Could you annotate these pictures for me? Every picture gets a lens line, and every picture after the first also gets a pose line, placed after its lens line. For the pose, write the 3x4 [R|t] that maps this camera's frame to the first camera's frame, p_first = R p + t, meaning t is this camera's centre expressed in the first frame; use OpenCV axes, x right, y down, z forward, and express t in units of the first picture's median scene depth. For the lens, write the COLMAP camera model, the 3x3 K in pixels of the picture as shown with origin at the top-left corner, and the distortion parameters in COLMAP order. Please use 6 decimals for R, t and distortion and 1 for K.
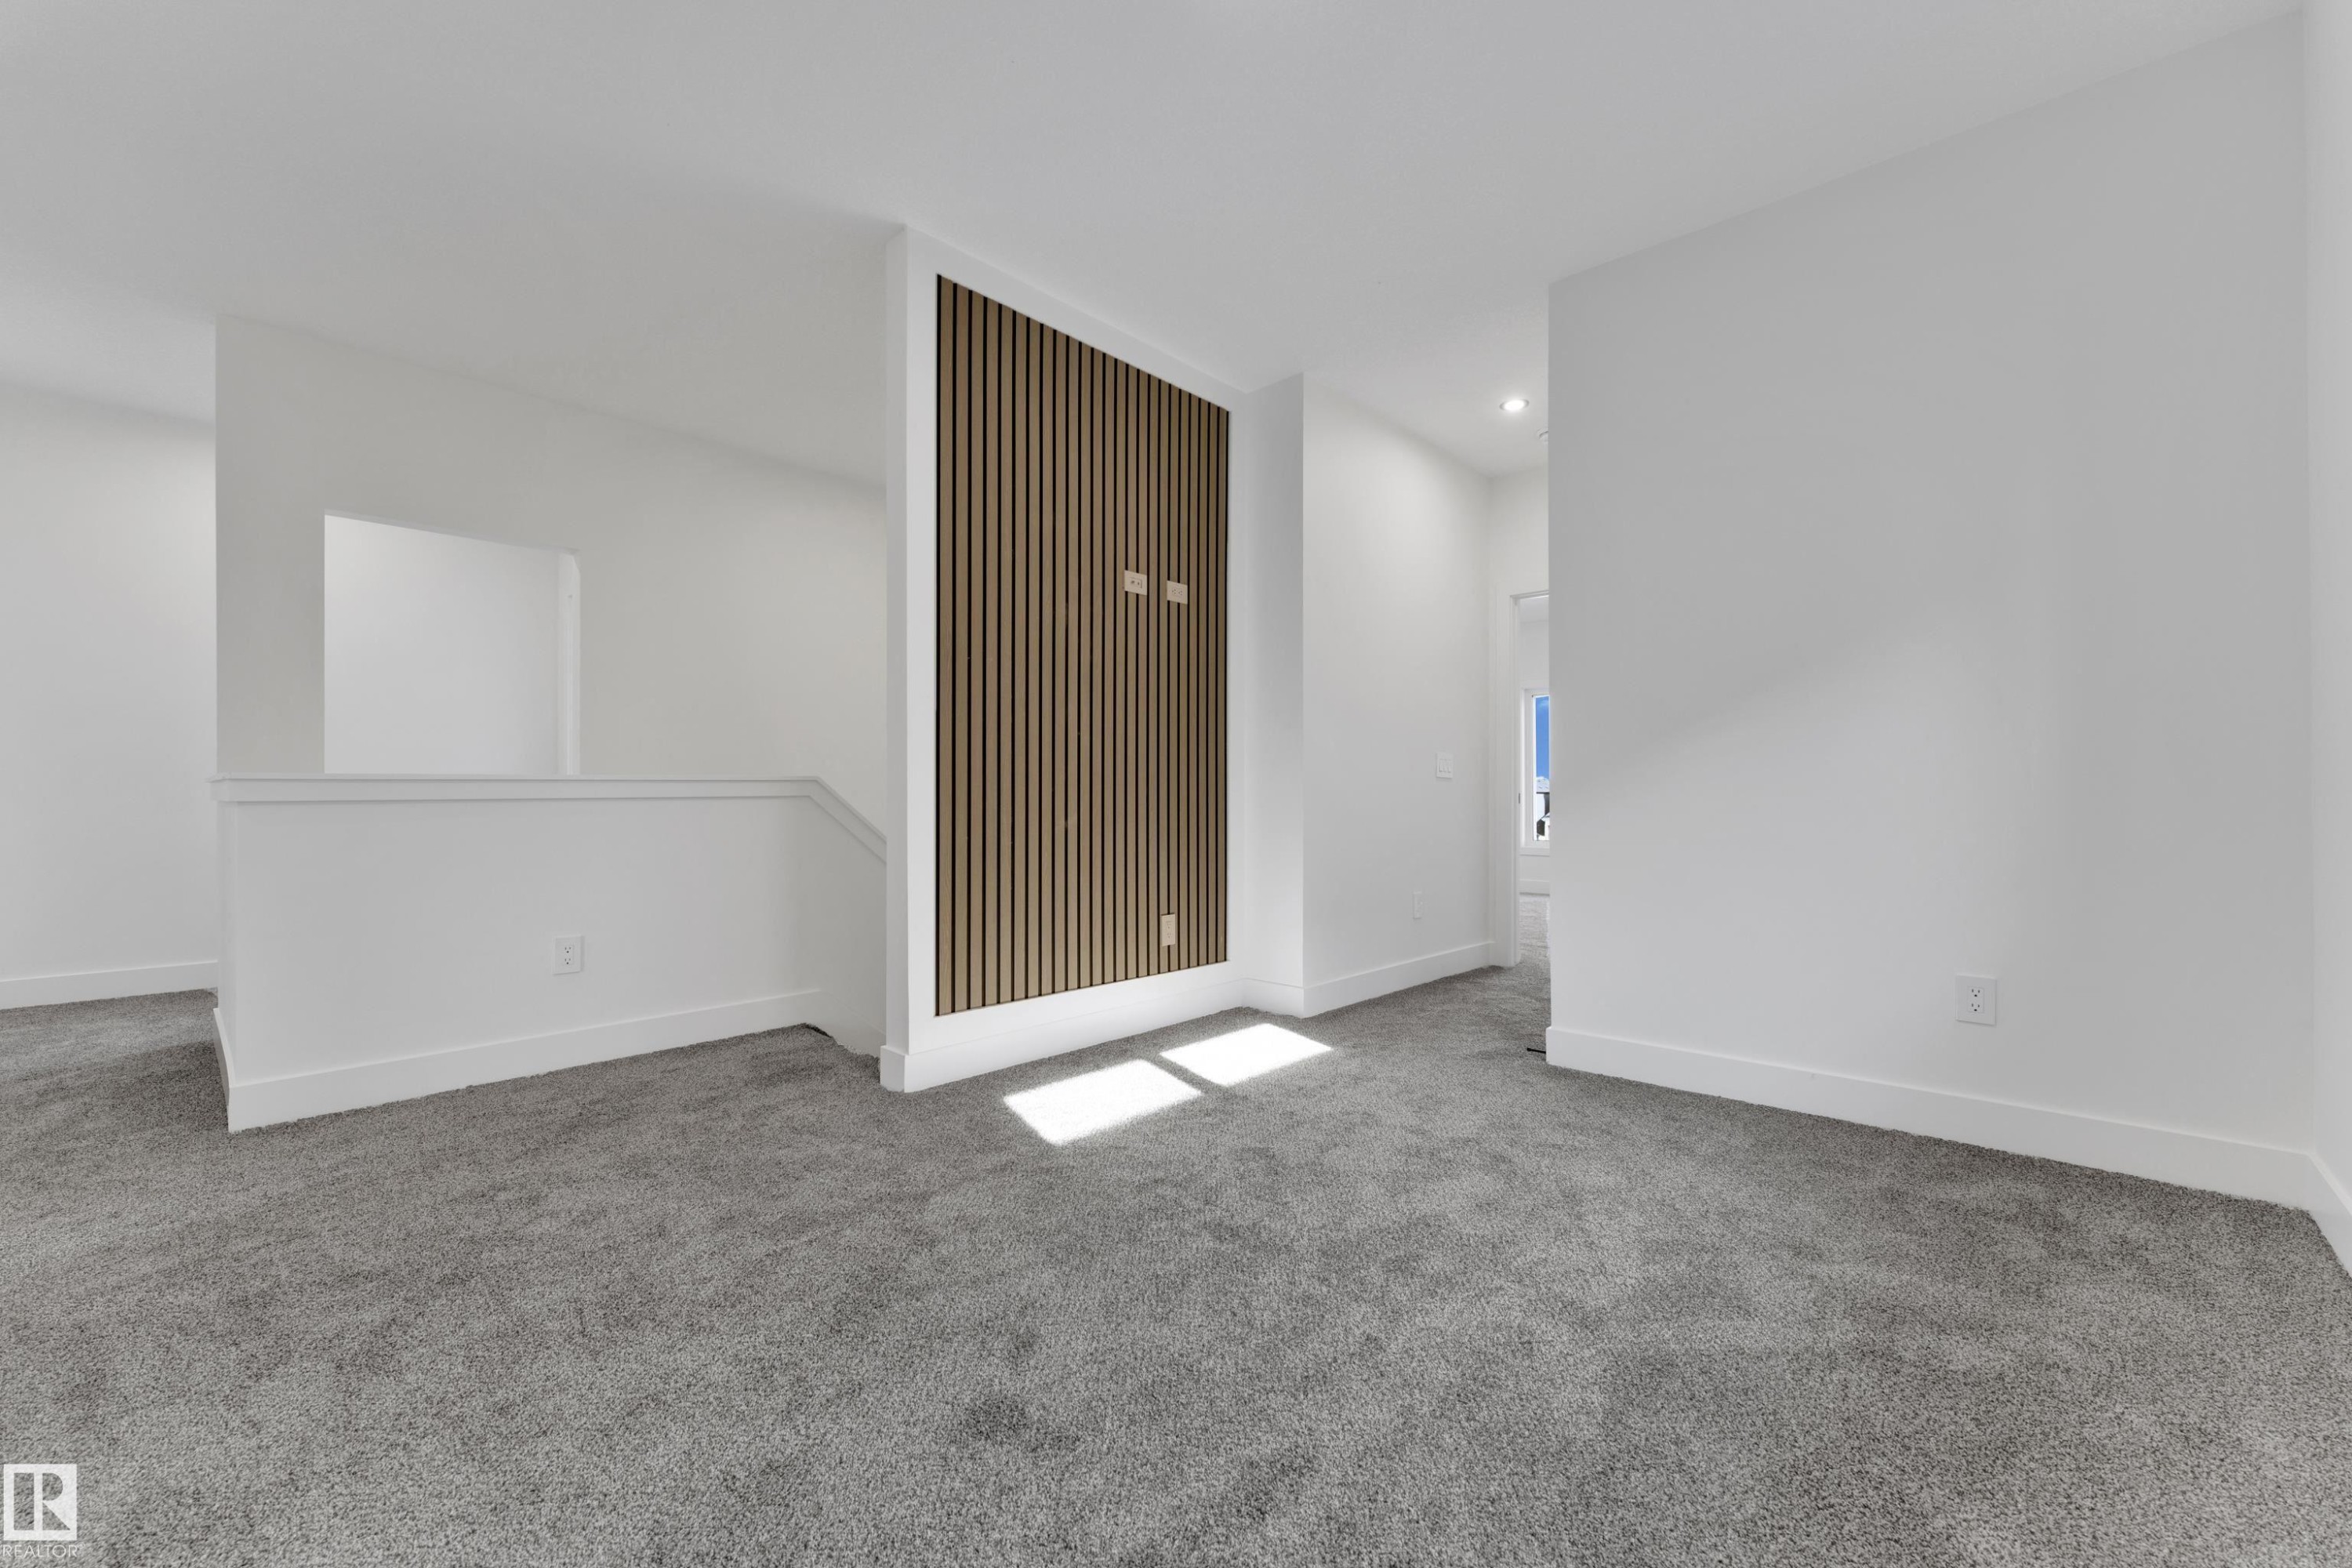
lens RADIAL K [[943.3, 0, 1172.7], [0, 943.3, 788.1], [0, 0, 1]] dist [-0.000210, -0.000111]
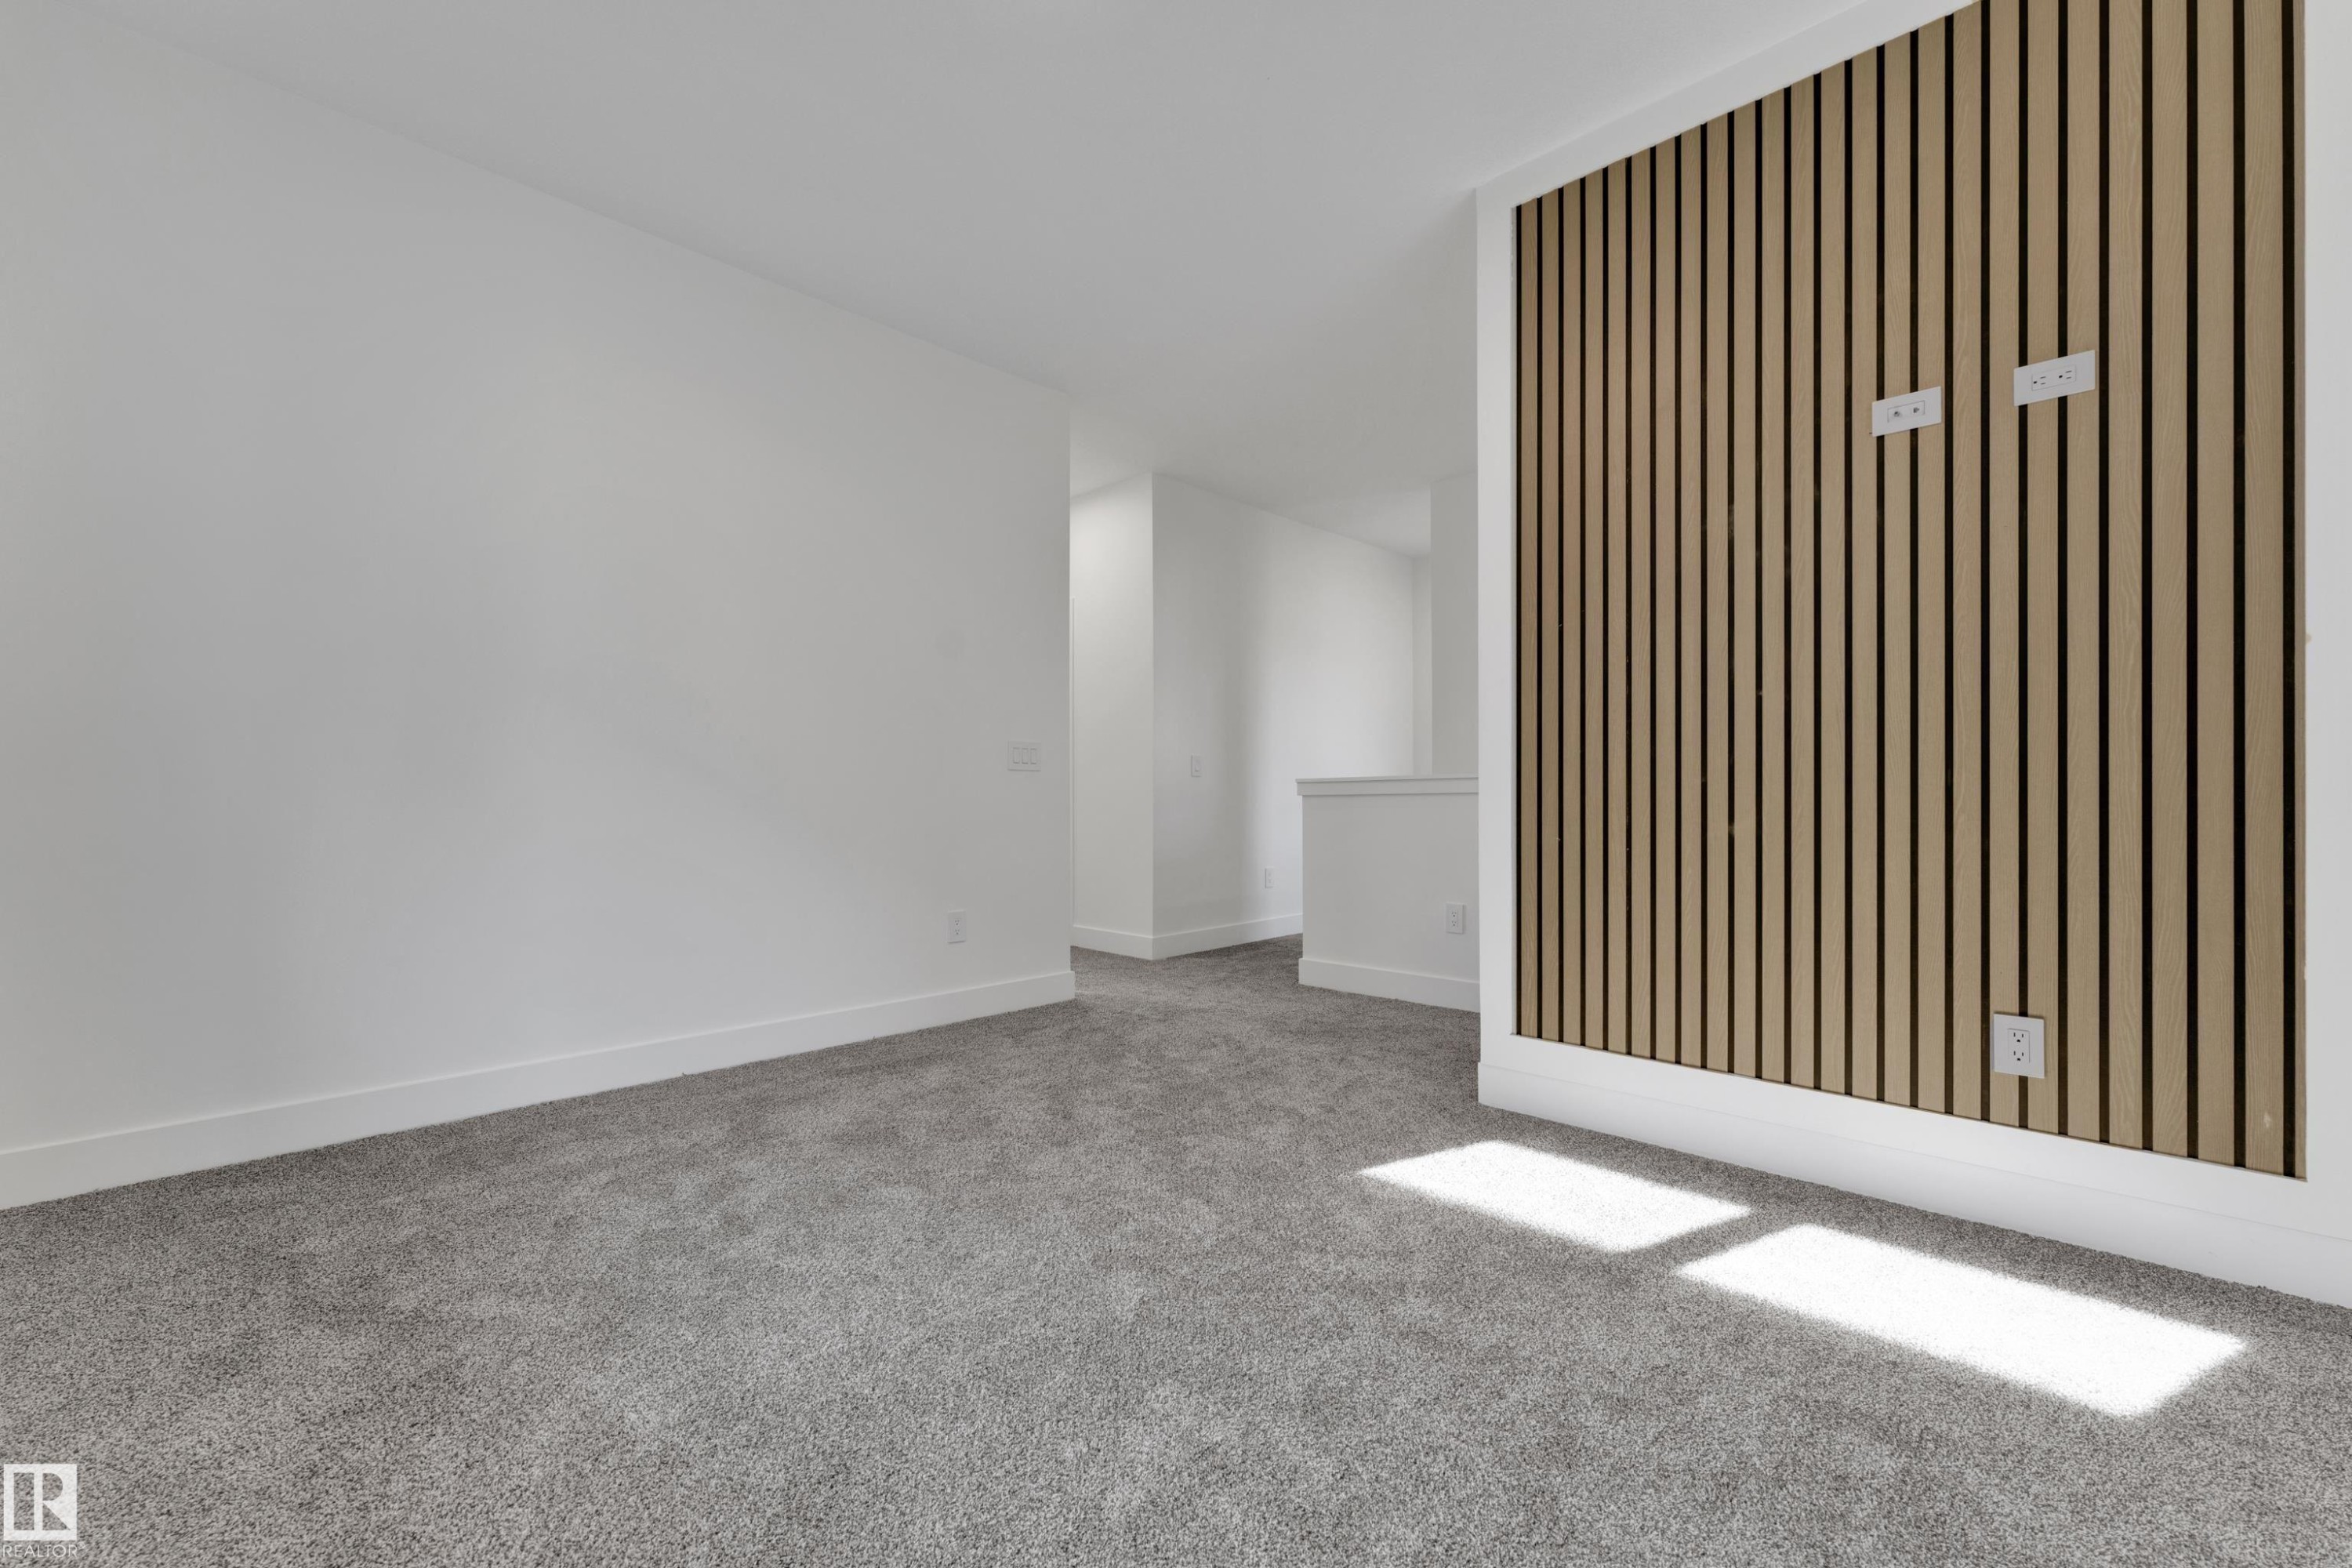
lens RADIAL K [[943.3, 0, 1172.7], [0, 943.3, 788.1], [0, 0, 1]] dist [-0.000210, -0.000111]
pose [[-0.014952, -0.006375, -0.999868, 0.625519], [0.014347, 0.999875, -0.006589, 0.007307], [0.999785, -0.014444, -0.014859, 0.658104]]
